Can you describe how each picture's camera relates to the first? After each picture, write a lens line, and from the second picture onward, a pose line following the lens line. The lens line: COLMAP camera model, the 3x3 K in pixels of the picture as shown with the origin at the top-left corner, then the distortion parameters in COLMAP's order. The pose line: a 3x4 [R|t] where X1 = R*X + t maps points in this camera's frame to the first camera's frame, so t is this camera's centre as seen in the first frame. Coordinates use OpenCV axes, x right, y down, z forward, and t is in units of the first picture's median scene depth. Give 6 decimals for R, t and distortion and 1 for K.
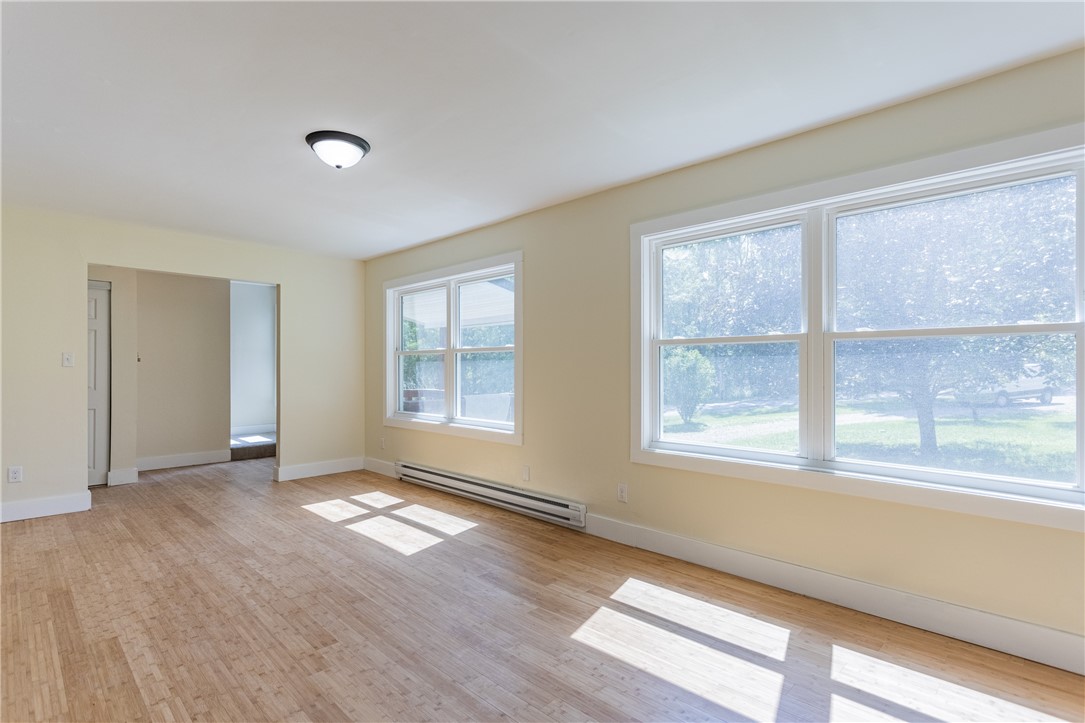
lens RADIAL K [[524.7, 0, 550.2], [0, 524.7, 359.0], [0, 0, 1]] dist [0.000261, 0.000623]
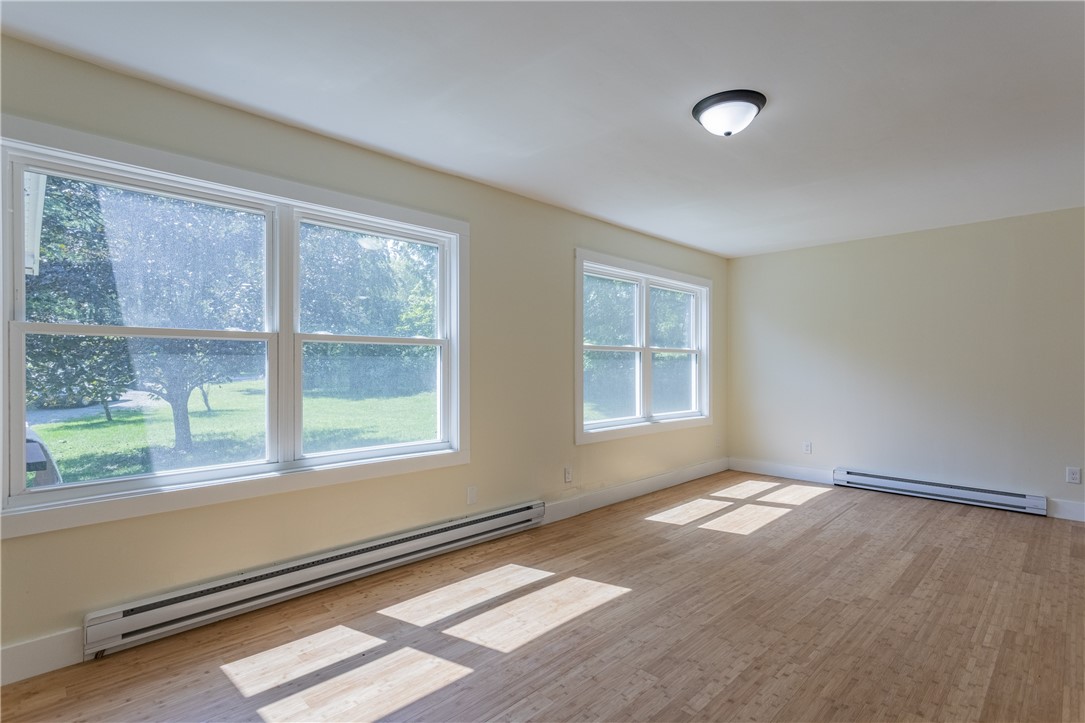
lens RADIAL K [[529.3, 0, 535.8], [0, 529.3, 372.6], [0, 0, 1]] dist [0.004584, -0.000071]
pose [[0.033057, -0.012305, 0.999378, -1.146280], [-0.013554, 0.999827, 0.012759, 0.019877], [-0.999362, -0.013967, 0.032884, 1.157285]]
